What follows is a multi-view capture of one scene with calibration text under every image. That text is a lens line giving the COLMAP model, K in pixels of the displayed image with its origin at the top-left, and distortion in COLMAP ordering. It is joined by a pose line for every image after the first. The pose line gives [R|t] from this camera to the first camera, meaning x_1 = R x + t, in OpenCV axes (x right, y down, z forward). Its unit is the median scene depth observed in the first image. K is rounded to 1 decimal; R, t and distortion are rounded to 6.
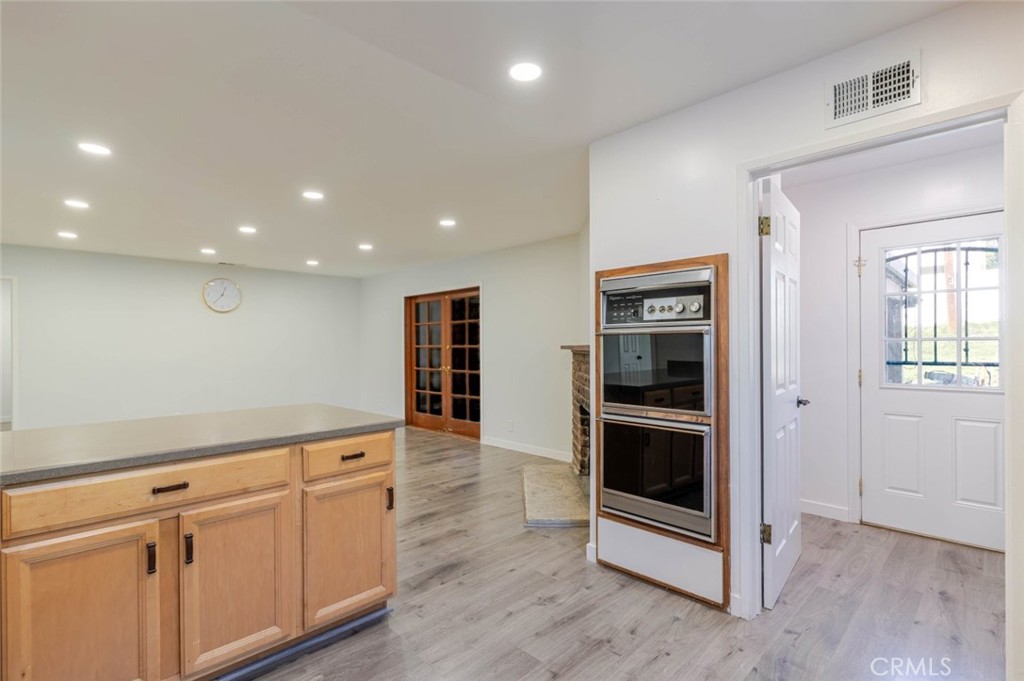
lens RADIAL K [[485.7, 0, 511.7], [0, 485.7, 342.3], [0, 0, 1]] dist [0.000554, 0.000672]
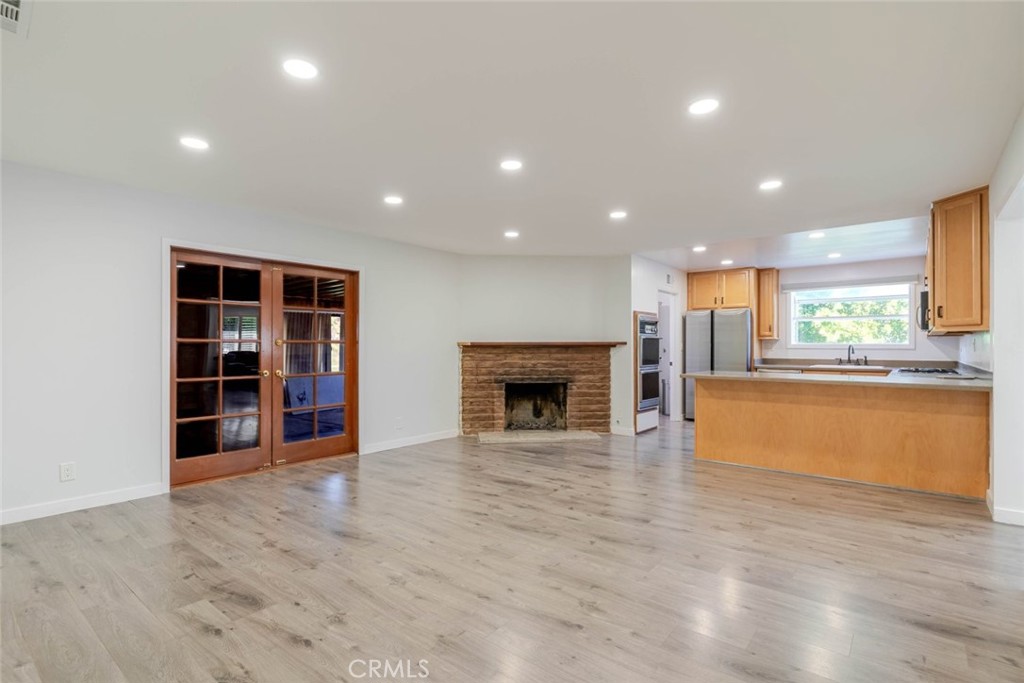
lens RADIAL K [[485.7, 0, 503.1], [0, 485.7, 344.5], [0, 0, 1]] dist [0.000554, 0.000672]
pose [[-0.125619, 0.013170, 0.991991, -2.273177], [0.001236, 0.999913, -0.013119, 0.050385], [-0.992078, -0.000422, -0.125624, 2.124471]]
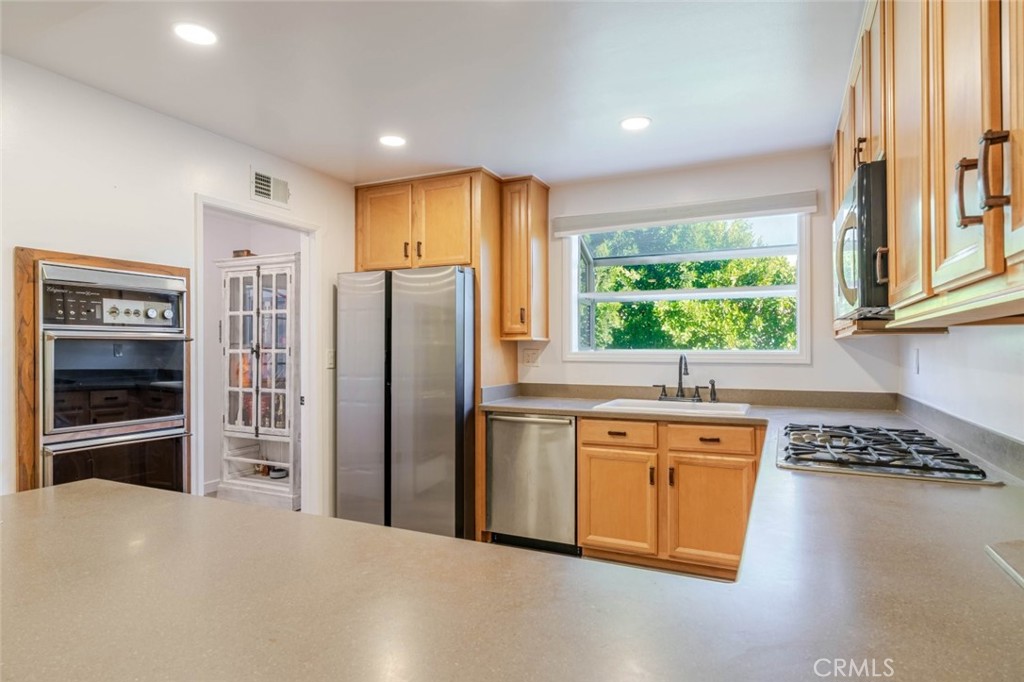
lens RADIAL K [[562.1, 0, 510.6], [0, 562.1, 343.8], [0, 0, 1]] dist [0.022774, 0.000490]
pose [[-0.345801, 0.016053, 0.938171, -0.924720], [0.005946, 0.999871, -0.014917, 0.010699], [-0.938289, 0.000420, -0.345852, 0.680451]]
